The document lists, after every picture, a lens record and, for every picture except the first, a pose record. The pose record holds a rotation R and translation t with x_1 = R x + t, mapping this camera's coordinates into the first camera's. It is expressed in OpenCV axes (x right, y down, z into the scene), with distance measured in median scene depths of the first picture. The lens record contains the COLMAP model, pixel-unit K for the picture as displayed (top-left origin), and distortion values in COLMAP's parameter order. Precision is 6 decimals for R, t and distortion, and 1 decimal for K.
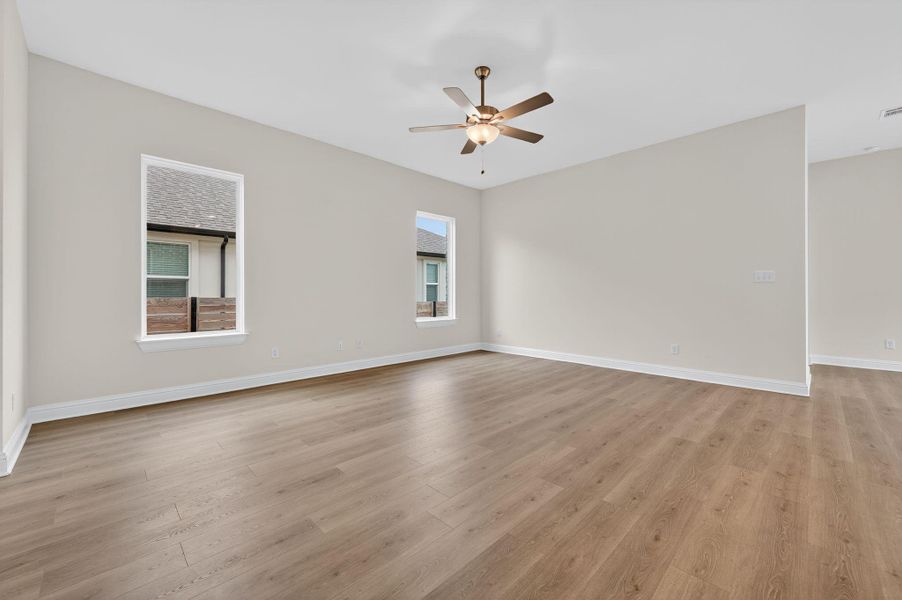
lens RADIAL K [[359.6, 0, 451.8], [0, 359.6, 293.5], [0, 0, 1]] dist [-0.001594, 0.000479]
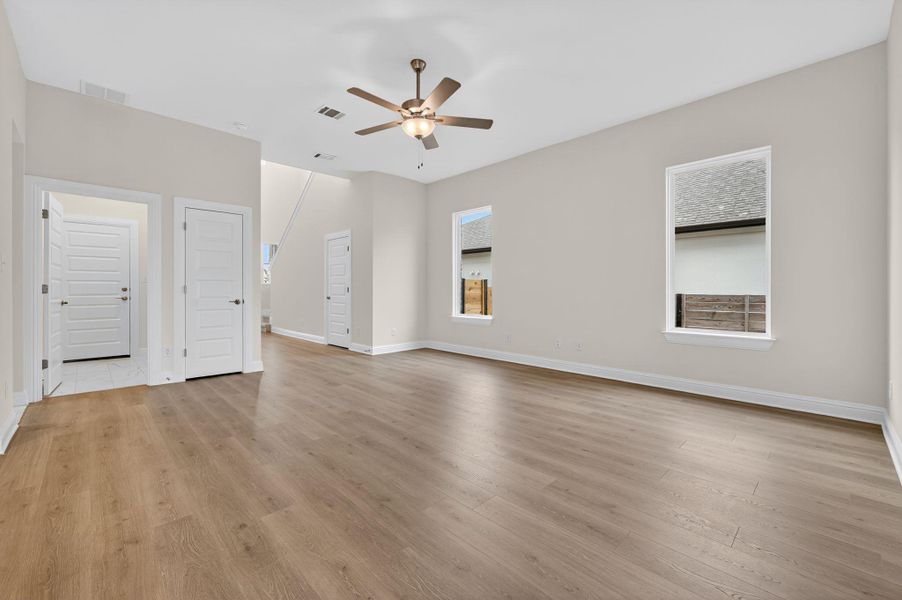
lens RADIAL K [[376.9, 0, 456.9], [0, 376.9, 291.0], [0, 0, 1]] dist [-0.000753, -0.001050]
pose [[-0.000400, 0.002188, -0.999998, 1.194788], [-0.000342, 0.999998, 0.002188, 0.000223], [1.000000, 0.000343, -0.000399, 1.183488]]
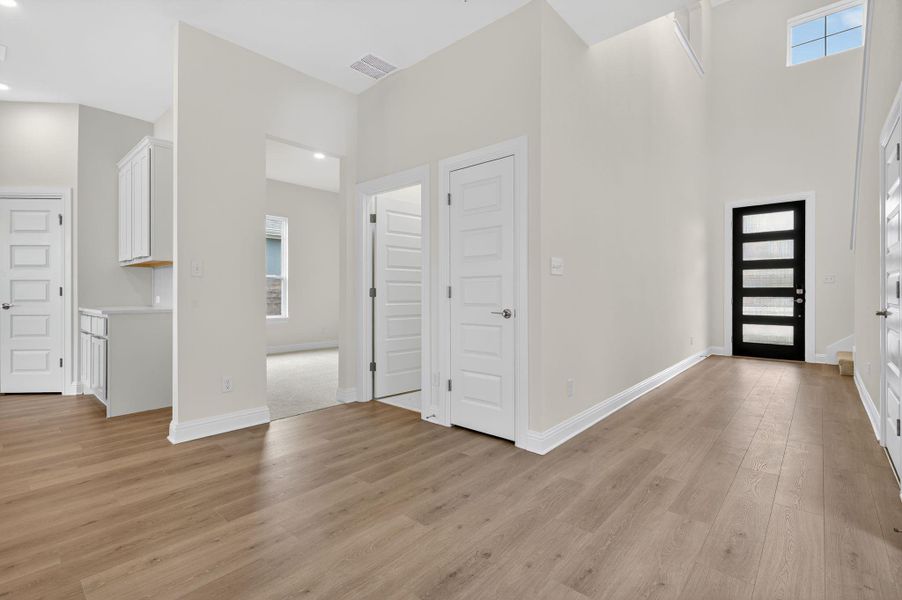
lens RADIAL K [[415.5, 0, 448.9], [0, 415.5, 294.4], [0, 0, 1]] dist [-0.002379, -0.000339]
pose [[-0.997856, 0.004491, -0.065295, -0.224446], [0.004286, 0.999985, 0.003278, -0.000205], [0.065309, 0.002992, -0.997861, 1.224738]]
